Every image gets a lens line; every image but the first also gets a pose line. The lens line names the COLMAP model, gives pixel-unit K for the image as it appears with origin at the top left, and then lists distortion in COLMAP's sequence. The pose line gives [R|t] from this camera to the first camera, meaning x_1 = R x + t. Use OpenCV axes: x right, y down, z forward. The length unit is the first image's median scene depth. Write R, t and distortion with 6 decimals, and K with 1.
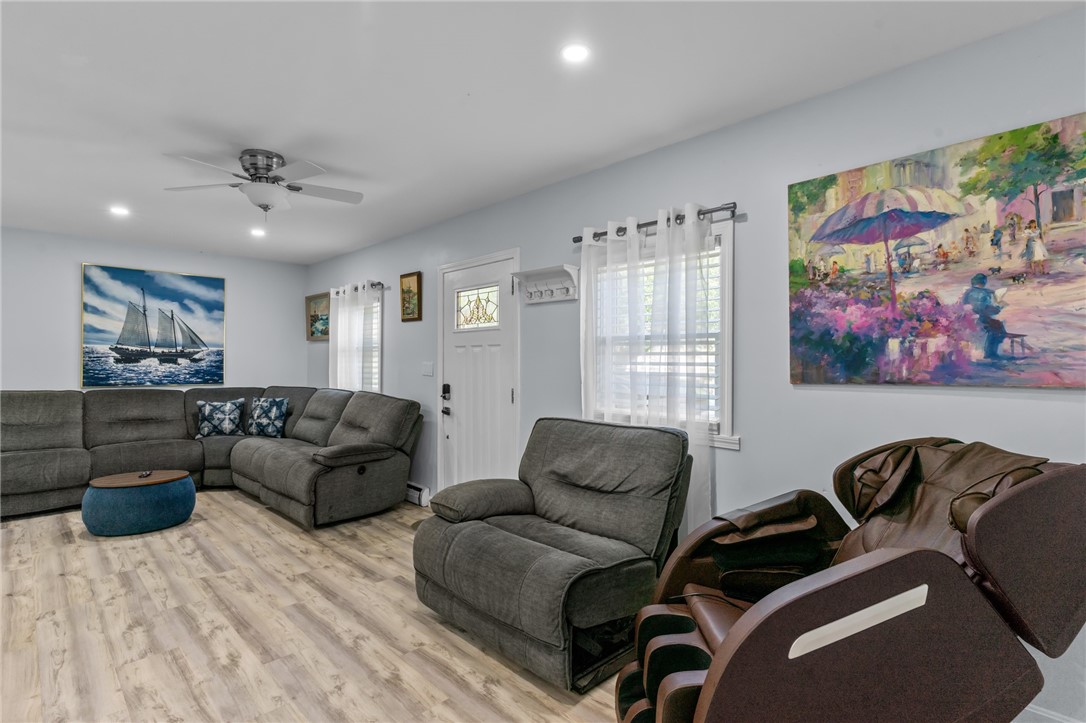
lens RADIAL K [[523.8, 0, 545.7], [0, 523.8, 360.9], [0, 0, 1]] dist [0.001831, -0.000280]
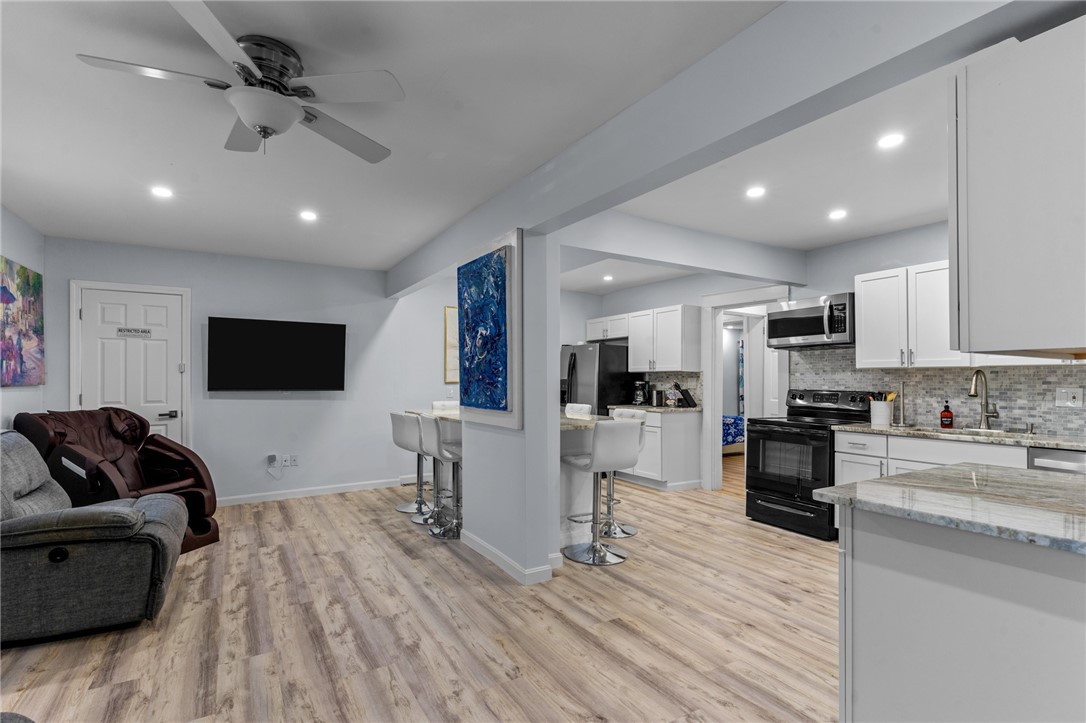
lens RADIAL K [[519.3, 0, 543.0], [0, 519.3, 374.4], [0, 0, 1]] dist [-0.000453, -0.000251]
pose [[-0.969260, 0.001690, 0.246032, -0.893705], [0.000096, 0.999979, -0.006493, 0.008820], [-0.246038, -0.006269, -0.969240, 1.335918]]
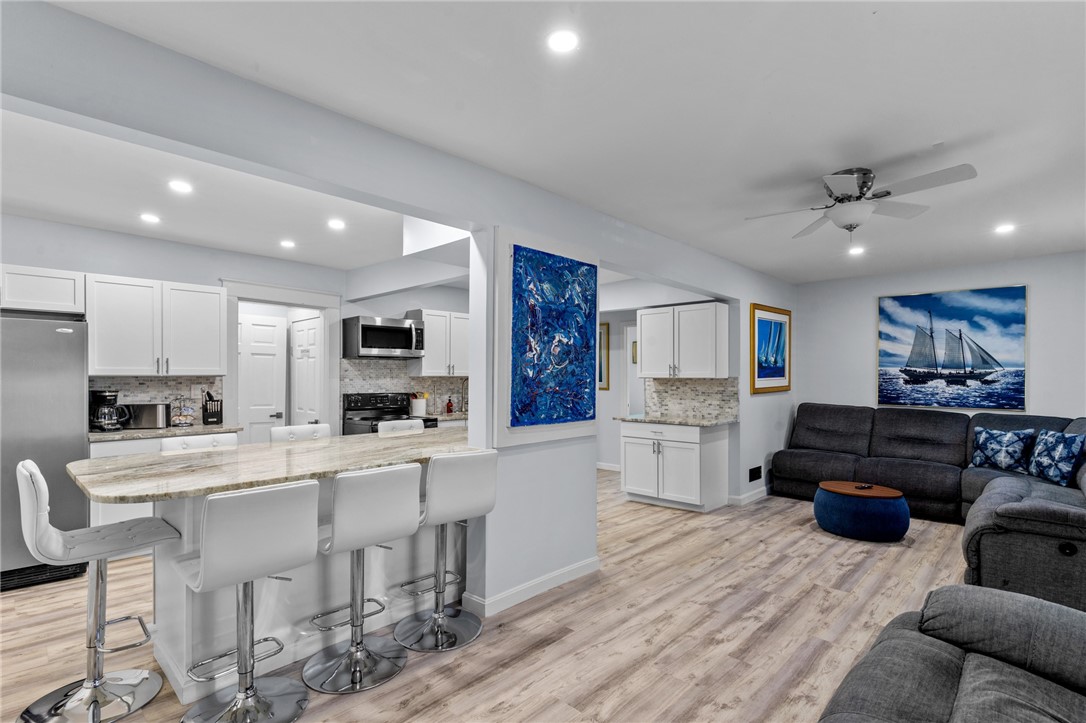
lens RADIAL K [[519.3, 0, 543.0], [0, 519.3, 374.4], [0, 0, 1]] dist [-0.000453, -0.000251]
pose [[0.012111, -0.003709, -0.999920, 0.362620], [-0.003813, 0.999986, -0.003756, -0.013461], [0.999919, 0.003859, 0.012097, 0.366702]]
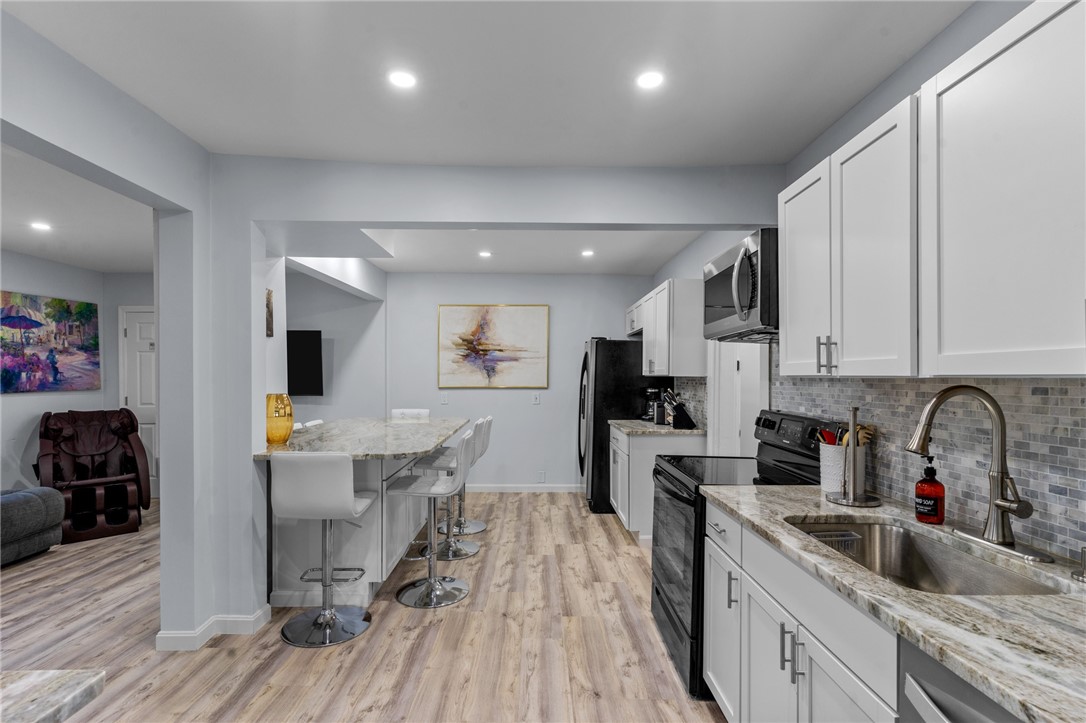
lens RADIAL K [[519.9, 0, 546.3], [0, 519.9, 379.7], [0, 0, 1]] dist [-0.000357, -0.000602]
pose [[-0.719605, -0.004595, 0.694369, -1.523931], [0.002731, 0.999952, 0.009448, -0.015570], [-0.694379, 0.008695, -0.719557, 0.627737]]
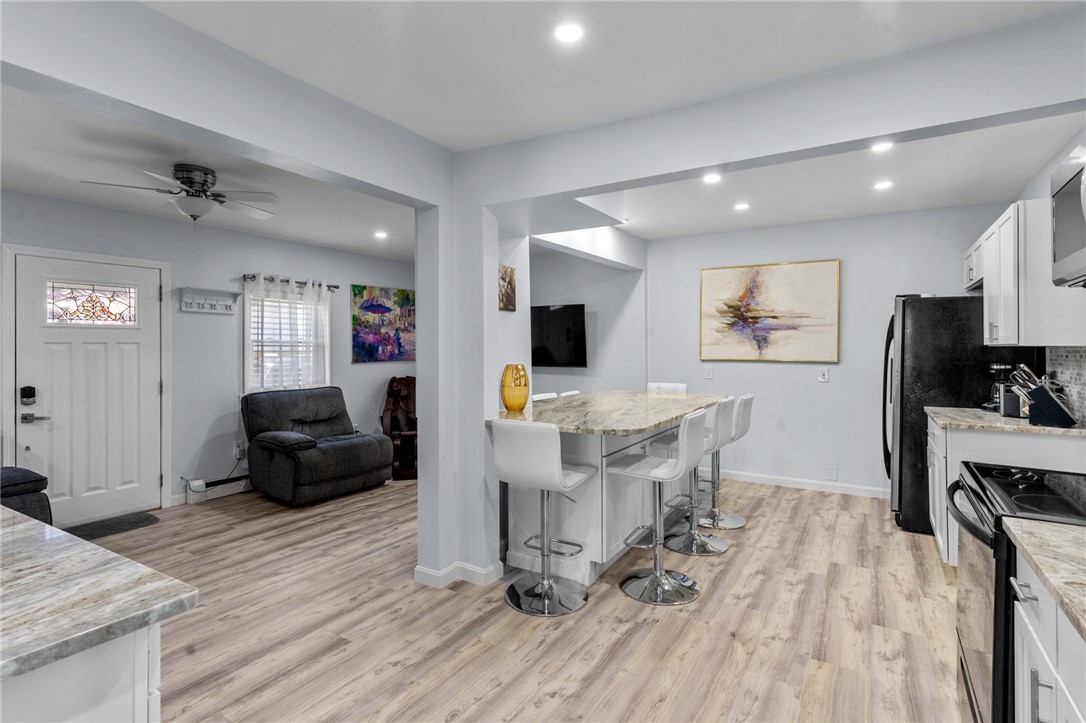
lens RADIAL K [[541.2, 0, 534.5], [0, 541.2, 342.0], [0, 0, 1]] dist [0.000857, -0.000003]
pose [[-0.220586, 0.014018, 0.975267, -1.547134], [0.007869, 0.999890, -0.012592, -0.012834], [-0.975336, 0.004897, -0.220672, 0.492024]]
